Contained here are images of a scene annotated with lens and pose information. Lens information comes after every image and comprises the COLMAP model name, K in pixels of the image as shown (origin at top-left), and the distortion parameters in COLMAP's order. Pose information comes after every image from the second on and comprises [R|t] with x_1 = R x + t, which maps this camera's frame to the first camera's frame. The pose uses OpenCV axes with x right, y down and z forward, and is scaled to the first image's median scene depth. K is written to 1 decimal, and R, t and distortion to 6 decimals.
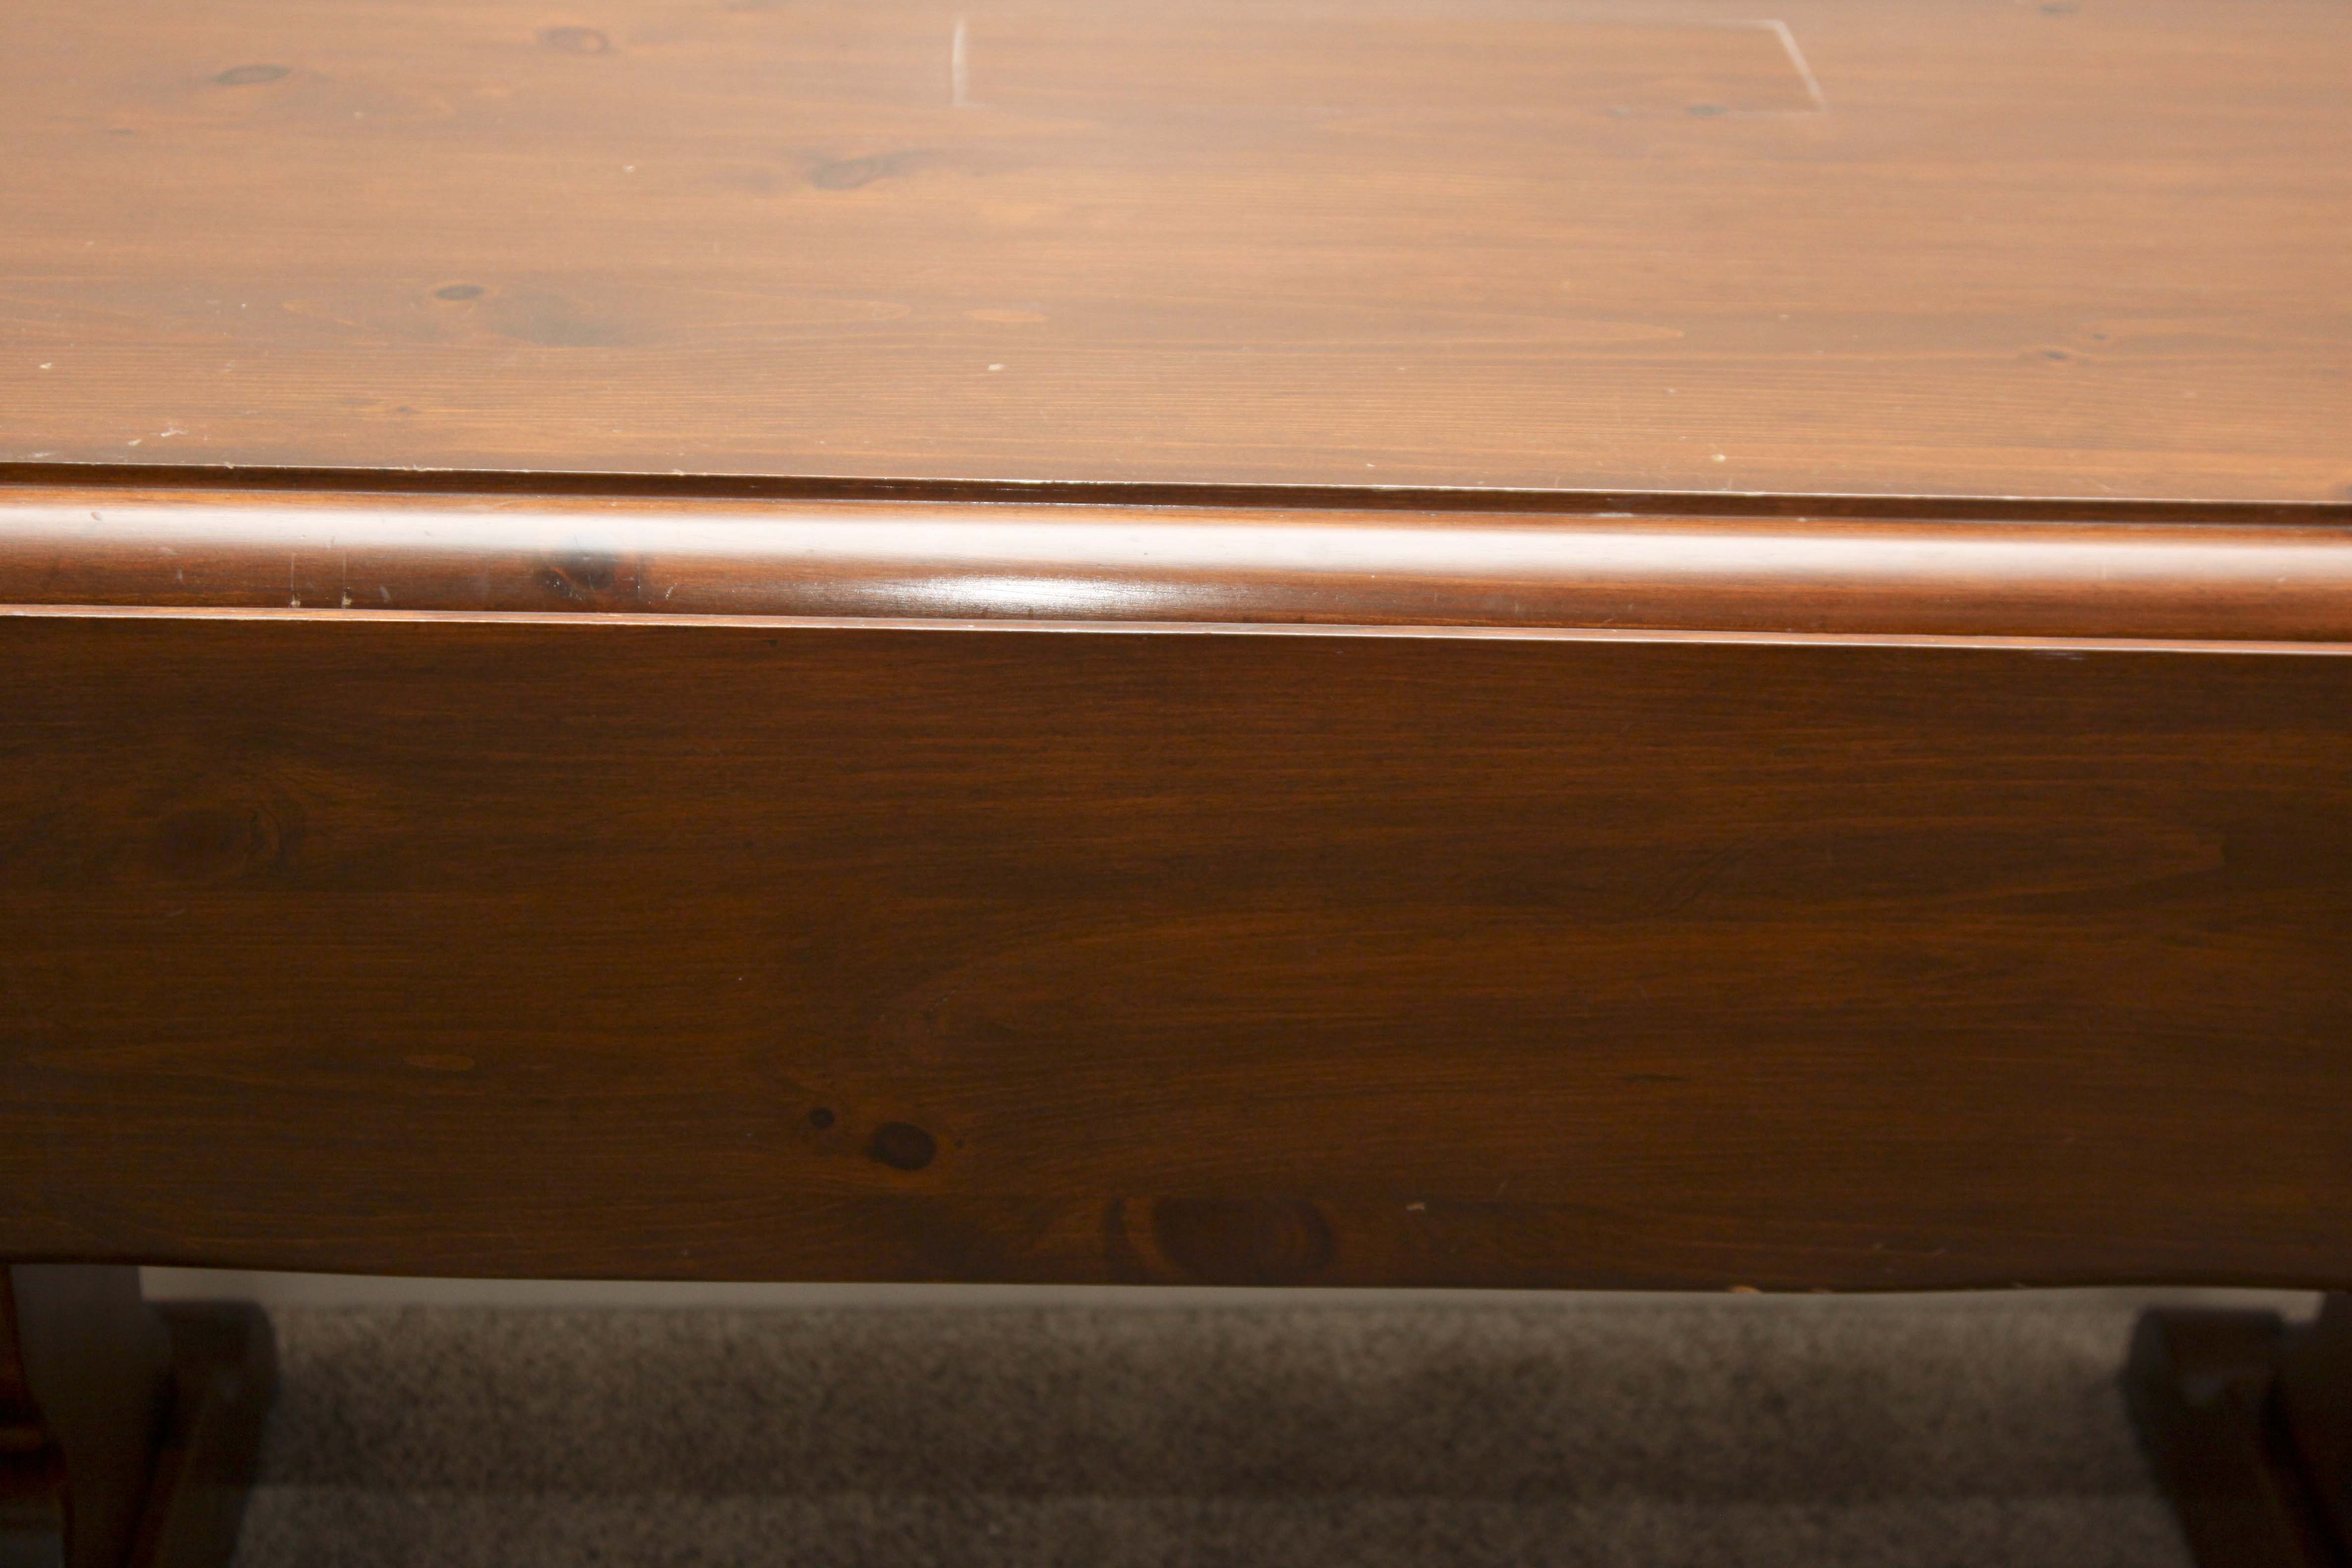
lens RADIAL K [[4230.2, 0, 1190.0], [0, 4230.2, 780.3], [0, 0, 1]] dist [0.055046, 0.000000]
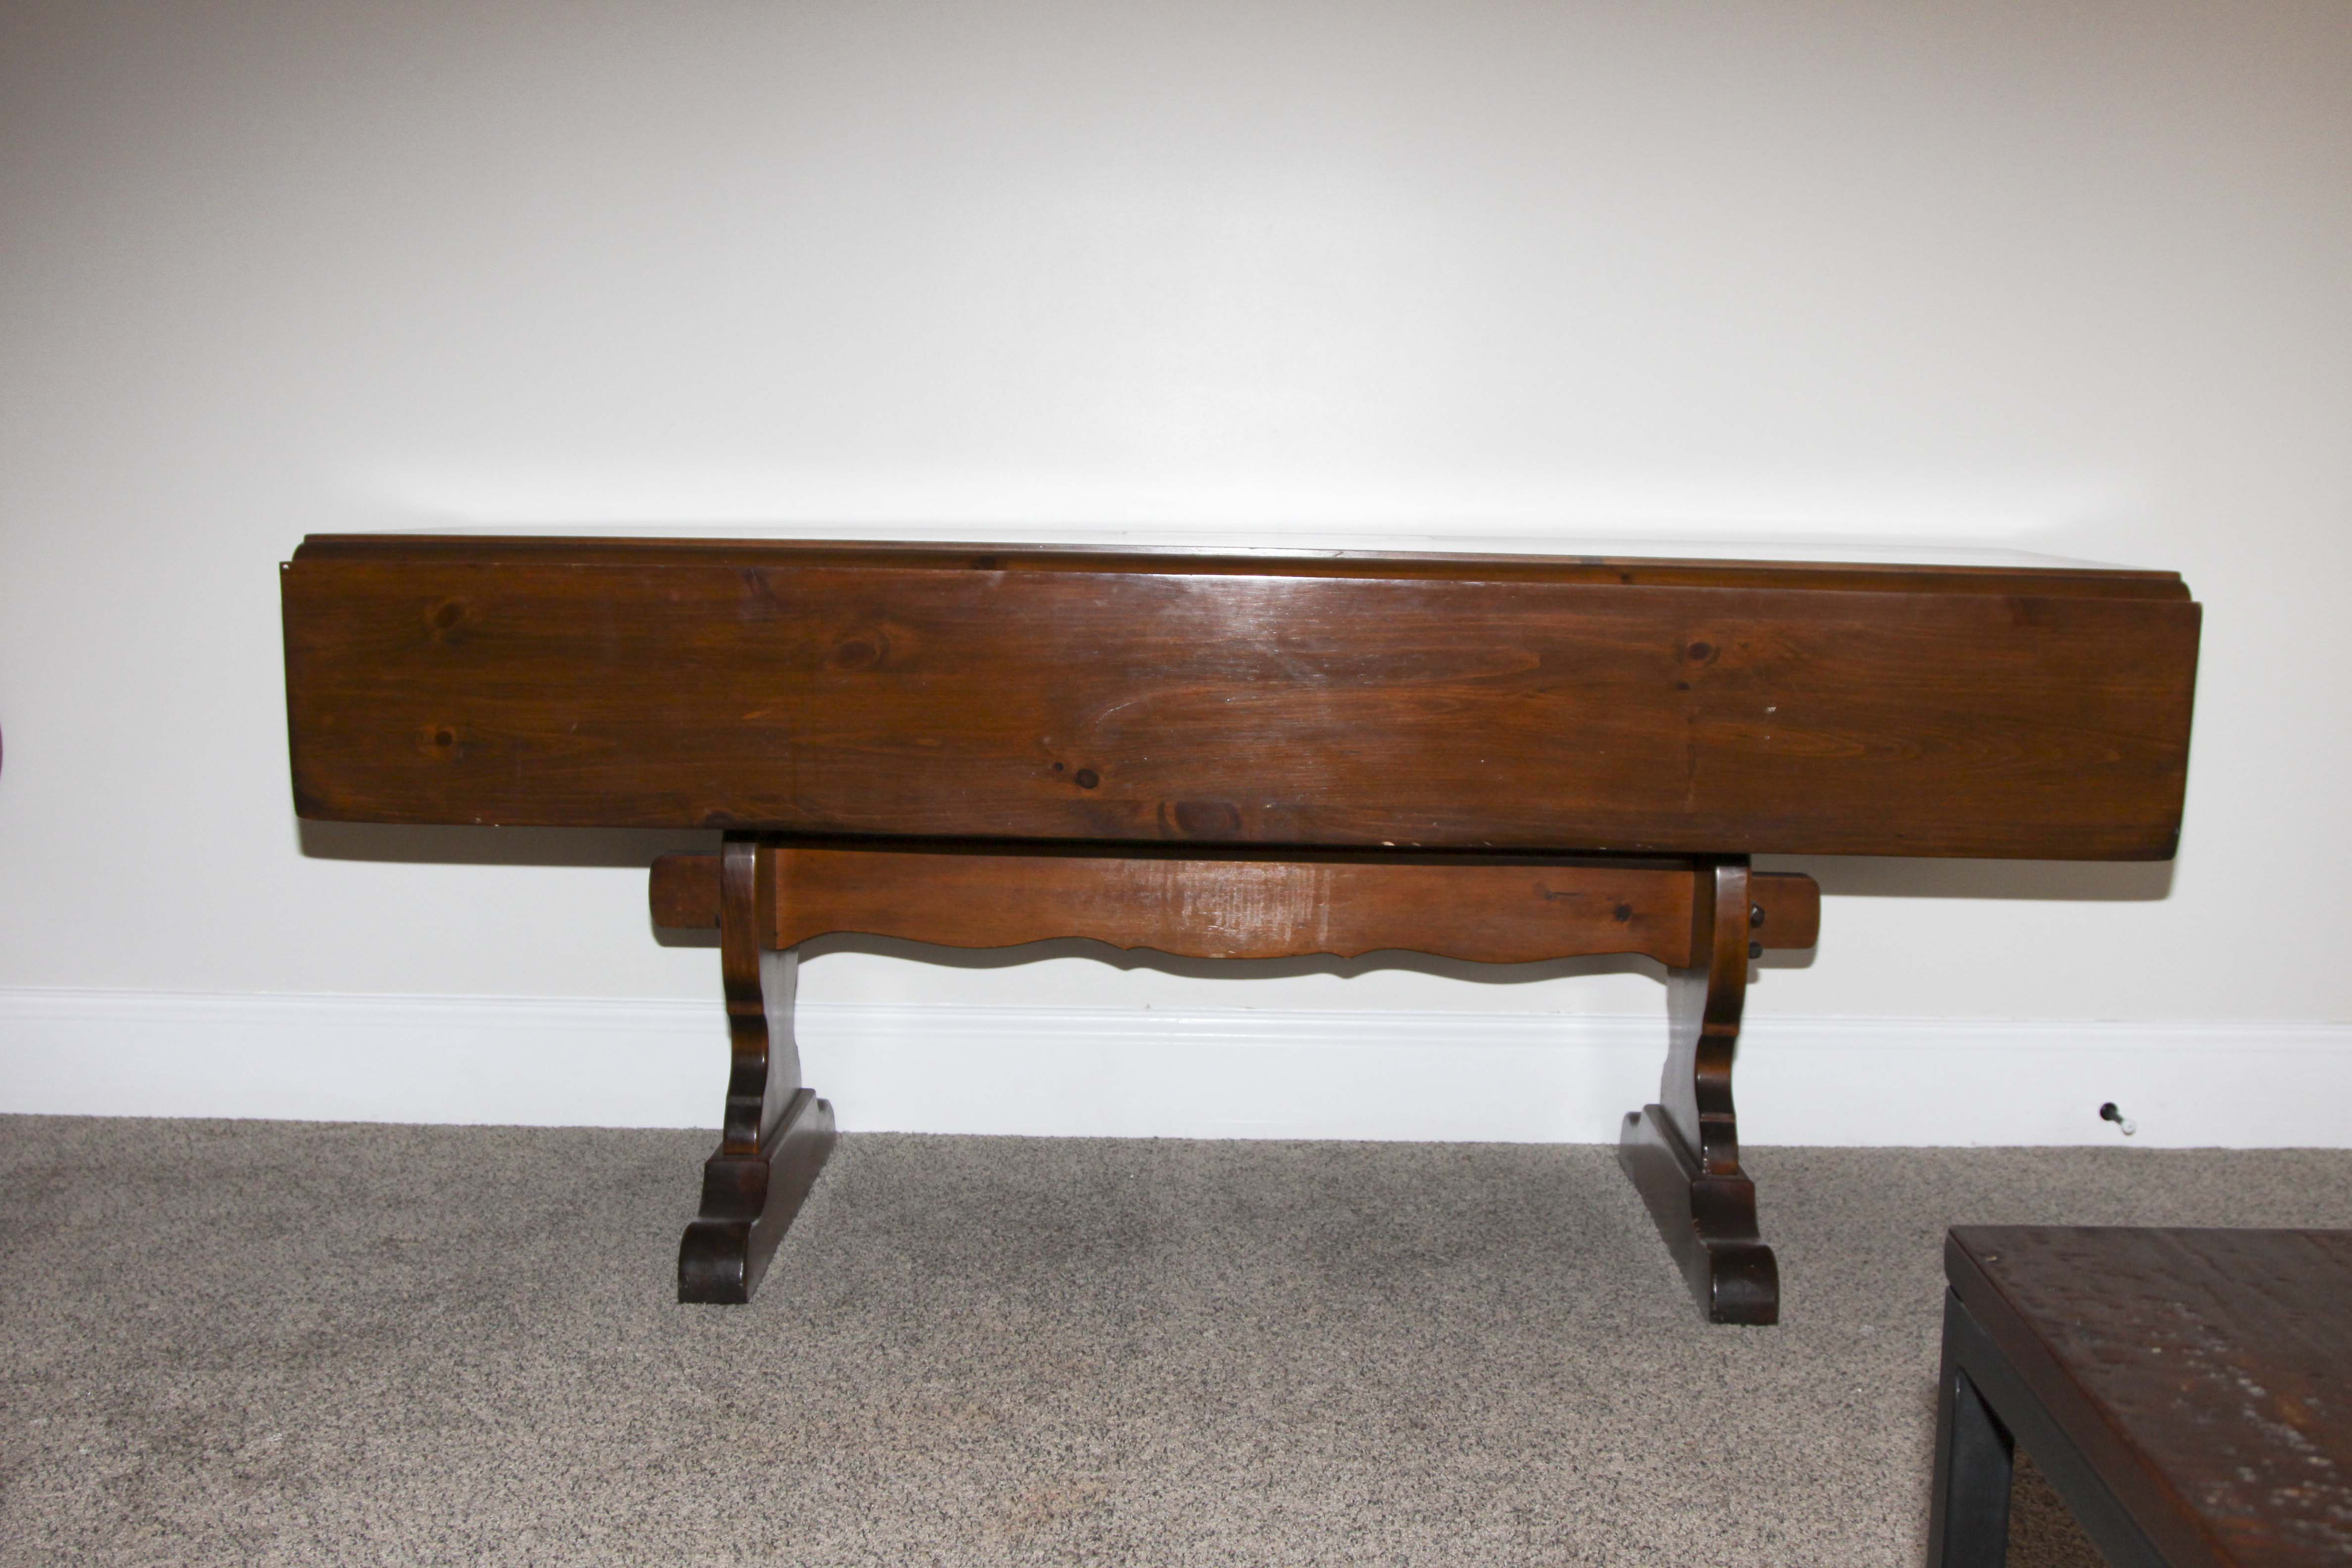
lens RADIAL K [[2495.9, 0, 1179.5], [0, 2495.9, 805.0], [0, 0, 1]] dist [-0.117521, 0.000000]
pose [[0.998484, -0.004622, -0.054849, 0.085877], [-0.013895, 0.943029, -0.332419, 0.655963], [0.053261, 0.332677, 0.941535, -0.569184]]
